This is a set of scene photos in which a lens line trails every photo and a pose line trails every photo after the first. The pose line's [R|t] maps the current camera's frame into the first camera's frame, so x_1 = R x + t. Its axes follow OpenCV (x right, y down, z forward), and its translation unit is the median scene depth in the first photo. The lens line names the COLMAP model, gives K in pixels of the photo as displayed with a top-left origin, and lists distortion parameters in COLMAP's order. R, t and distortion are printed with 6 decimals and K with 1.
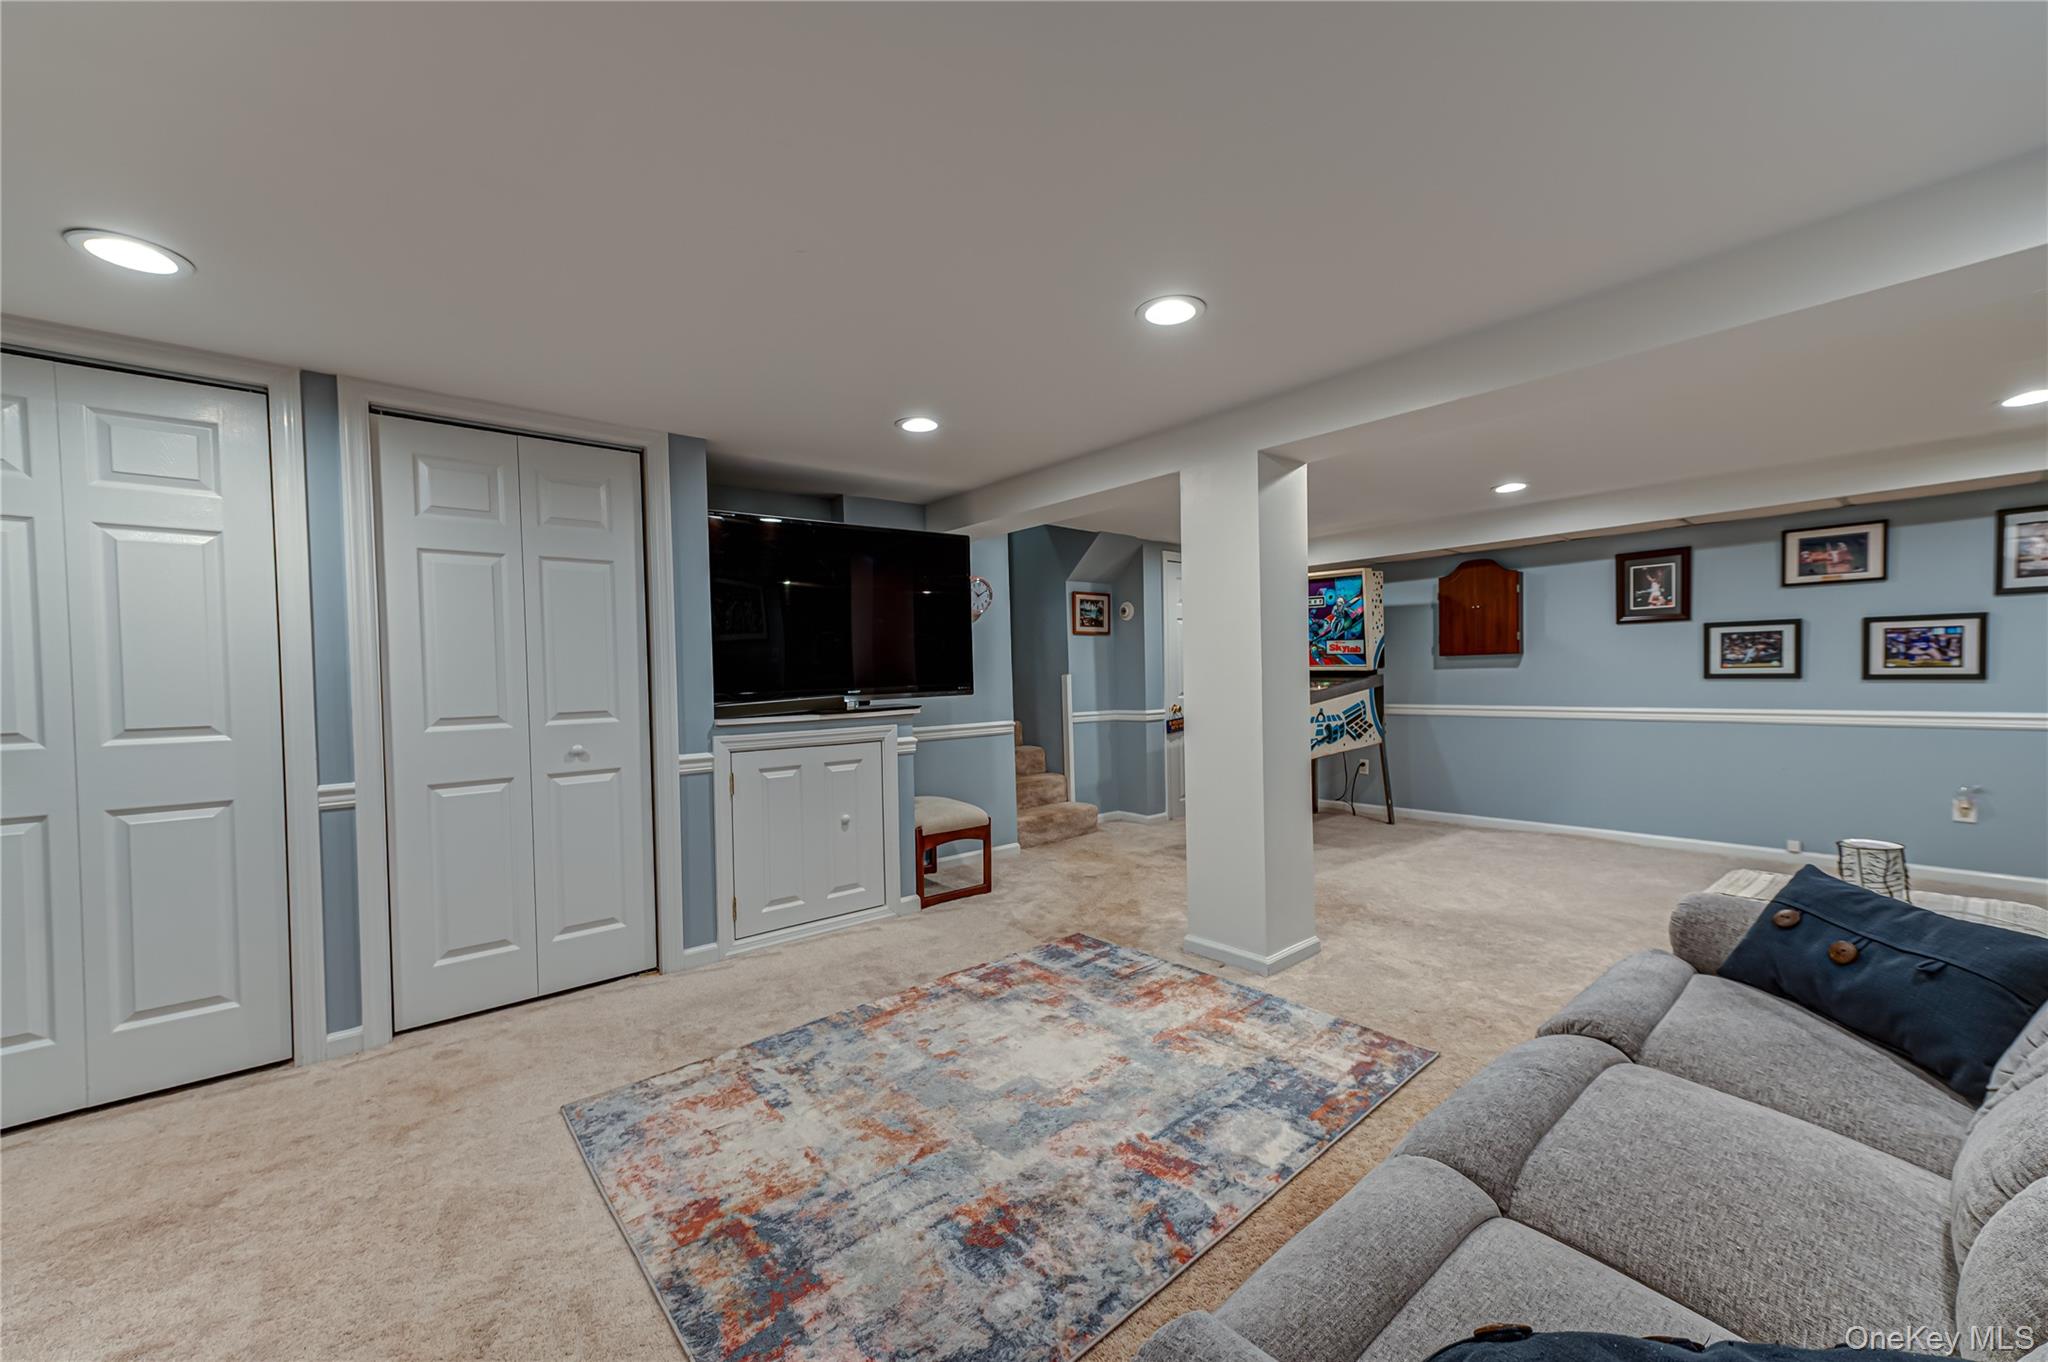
lens RADIAL K [[795.6, 0, 1021.9], [0, 795.6, 689.4], [0, 0, 1]] dist [0.015814, 0.000387]
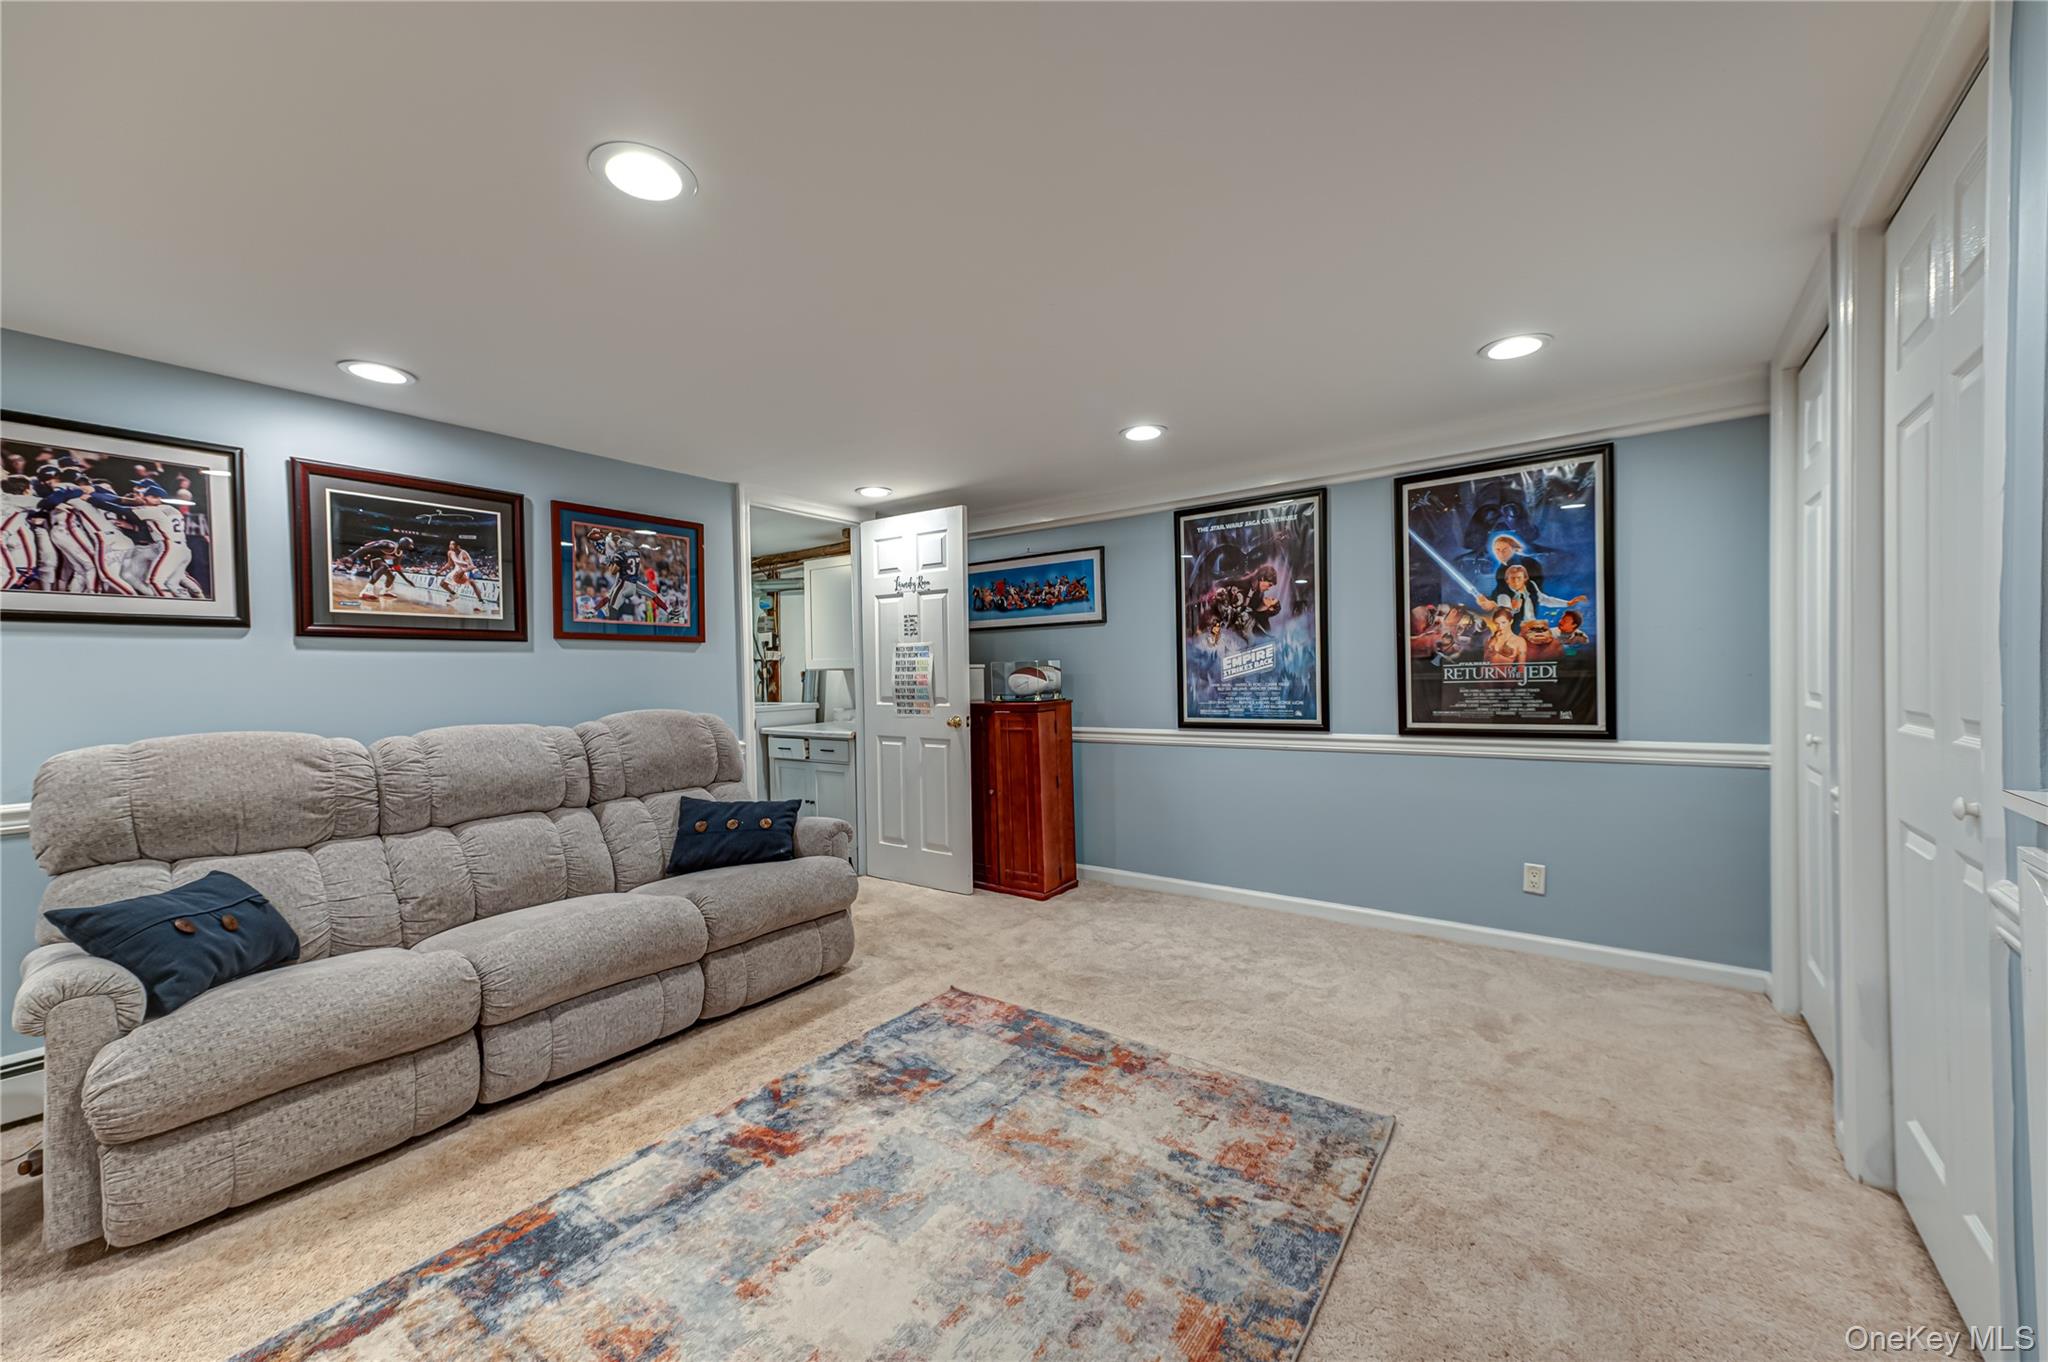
lens RADIAL K [[795.6, 0, 1021.9], [0, 795.6, 689.4], [0, 0, 1]] dist [0.015814, 0.000387]
pose [[-0.975159, 0.045779, -0.216724, 0.018819], [0.038940, 0.998603, 0.035725, -0.017636], [0.218056, 0.026398, -0.975579, 1.039140]]
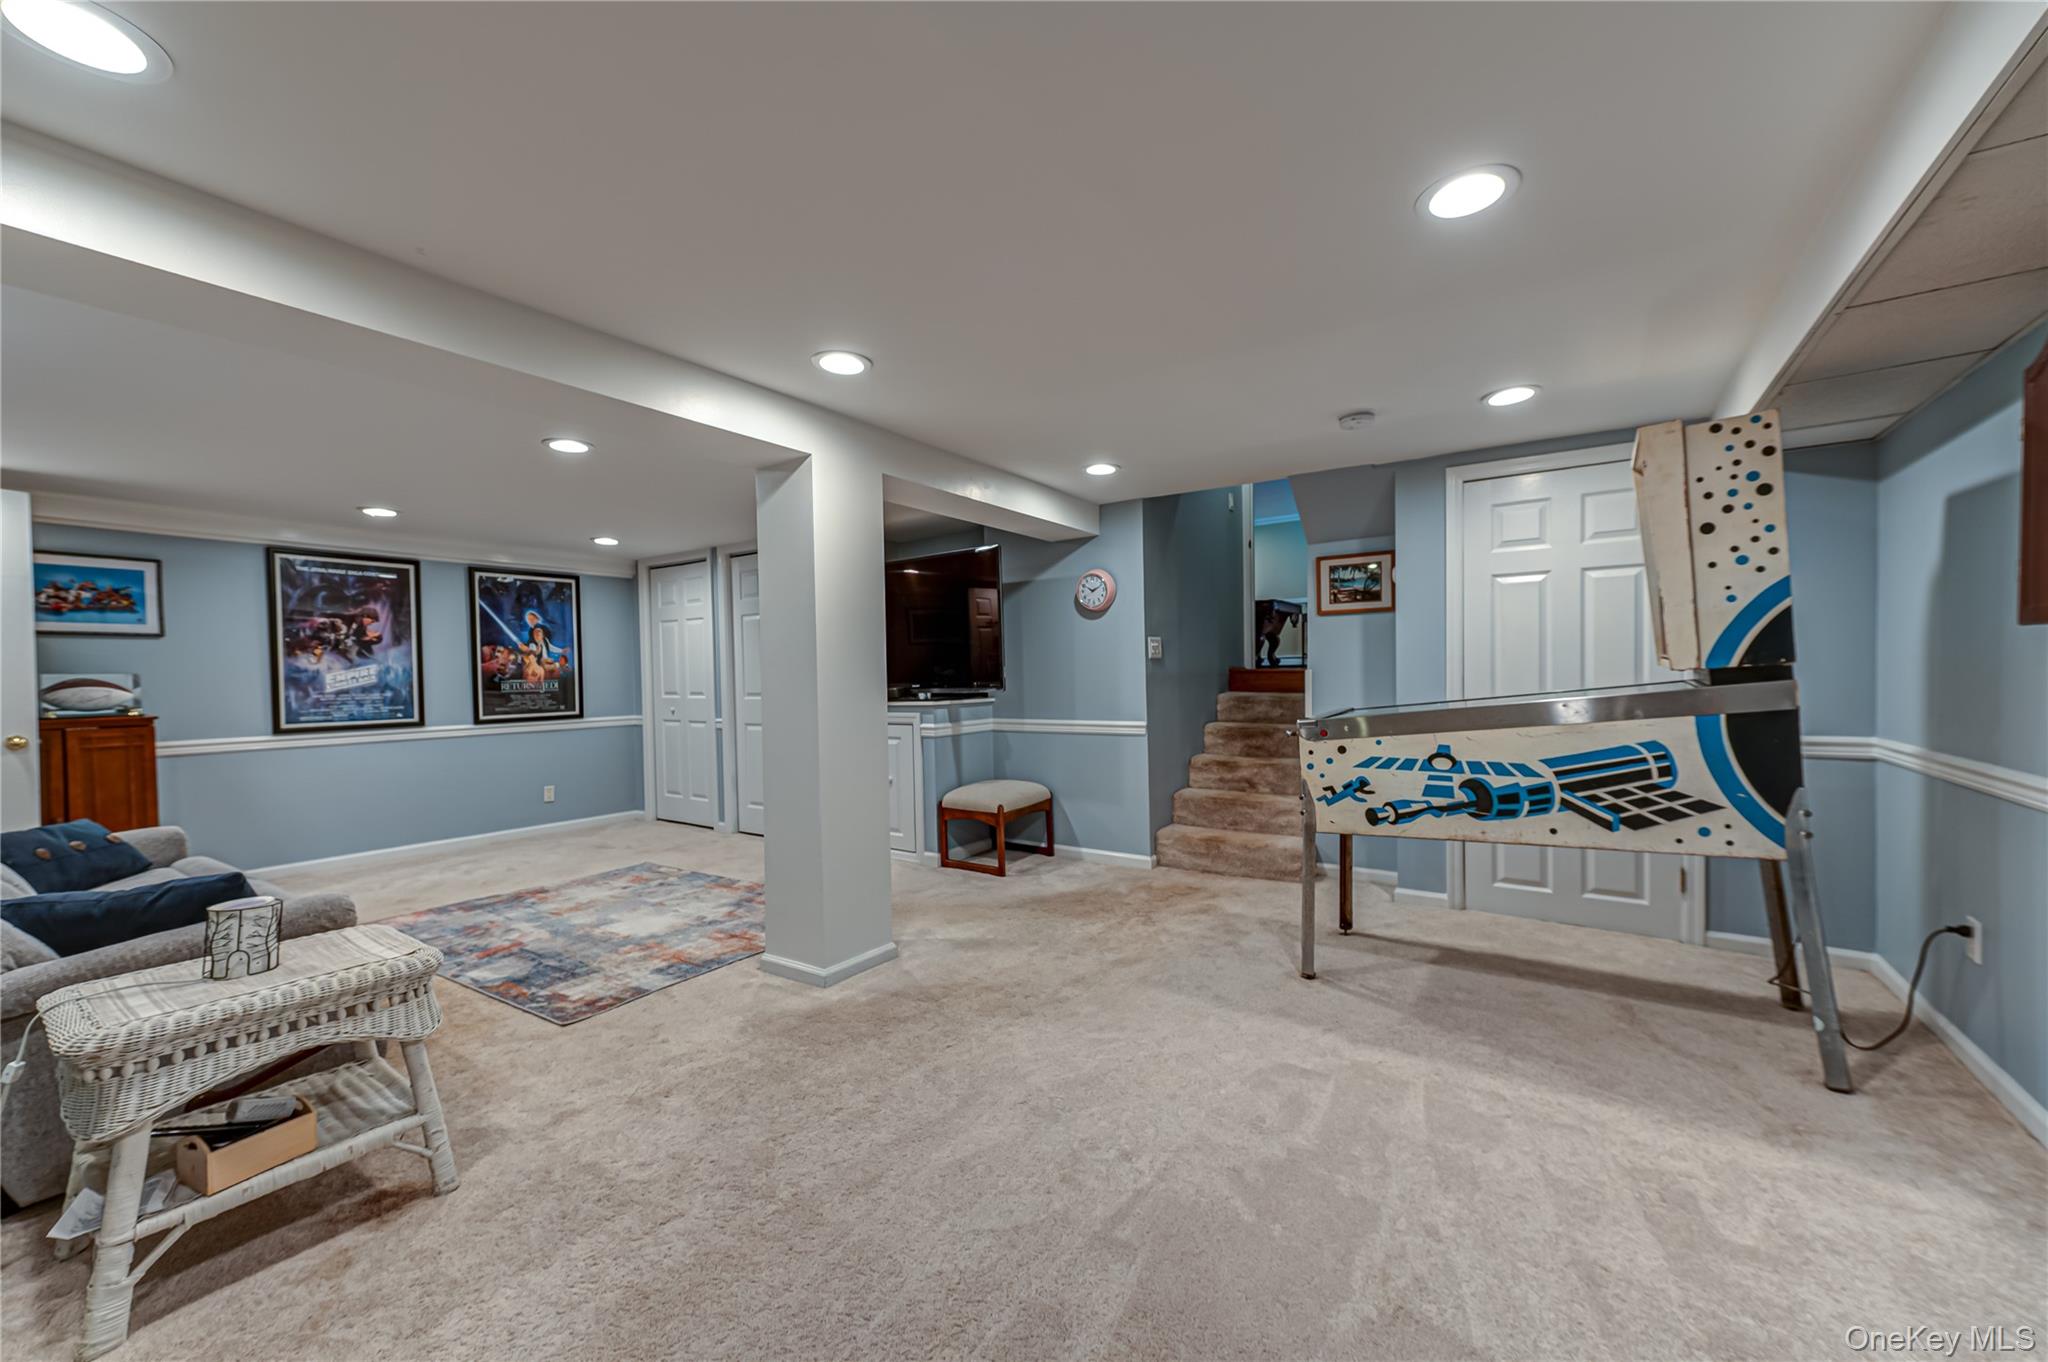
lens RADIAL K [[795.6, 0, 1021.9], [0, 795.6, 689.4], [0, 0, 1]] dist [0.015814, 0.000387]
pose [[0.259874, 0.037633, -0.964909, 1.107300], [-0.004602, 0.999277, 0.037734, -0.041890], [0.965632, -0.005366, 0.259859, 0.835966]]
